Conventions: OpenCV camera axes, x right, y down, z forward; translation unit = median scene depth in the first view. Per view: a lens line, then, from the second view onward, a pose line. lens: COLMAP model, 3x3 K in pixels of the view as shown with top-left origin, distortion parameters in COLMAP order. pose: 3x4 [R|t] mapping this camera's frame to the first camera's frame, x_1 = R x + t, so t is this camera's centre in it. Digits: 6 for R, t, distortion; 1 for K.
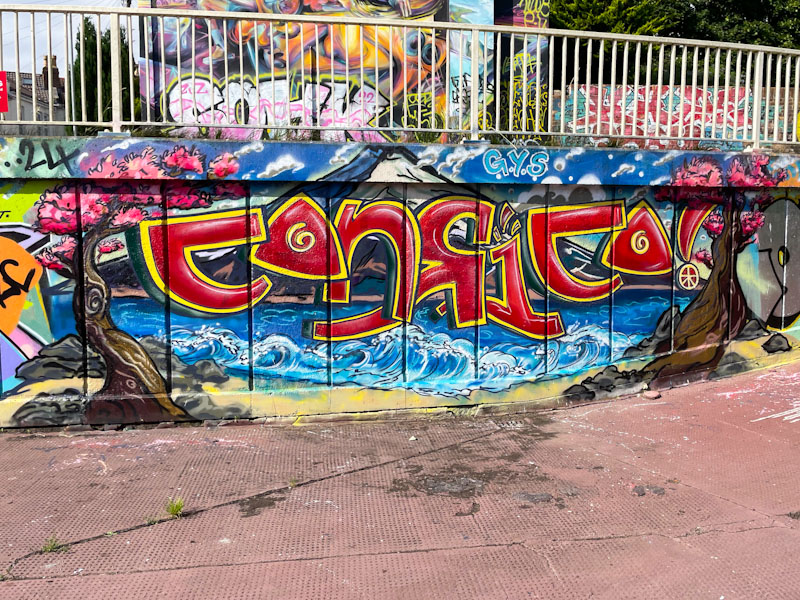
lens RADIAL K [[684.7, 0, 402.3], [0, 684.7, 297.0], [0, 0, 1]] dist [0.069442, -0.082946]
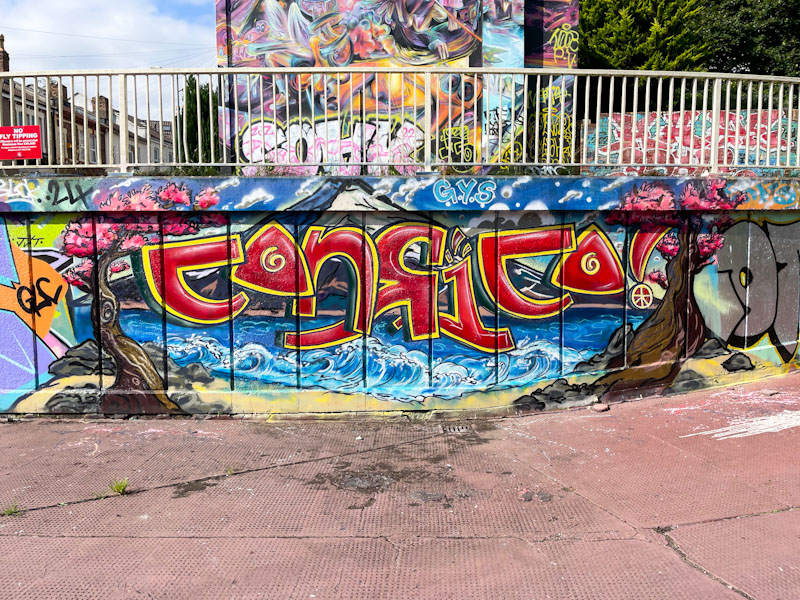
lens RADIAL K [[612.3, 0, 400.9], [0, 612.3, 308.1], [0, 0, 1]] dist [0.054971, -0.038433]
pose [[0.985656, 0.013093, -0.168257, 0.226768], [-0.013233, 0.999912, 0.000292, -0.007489], [0.168247, 0.001939, 0.985743, 0.016134]]
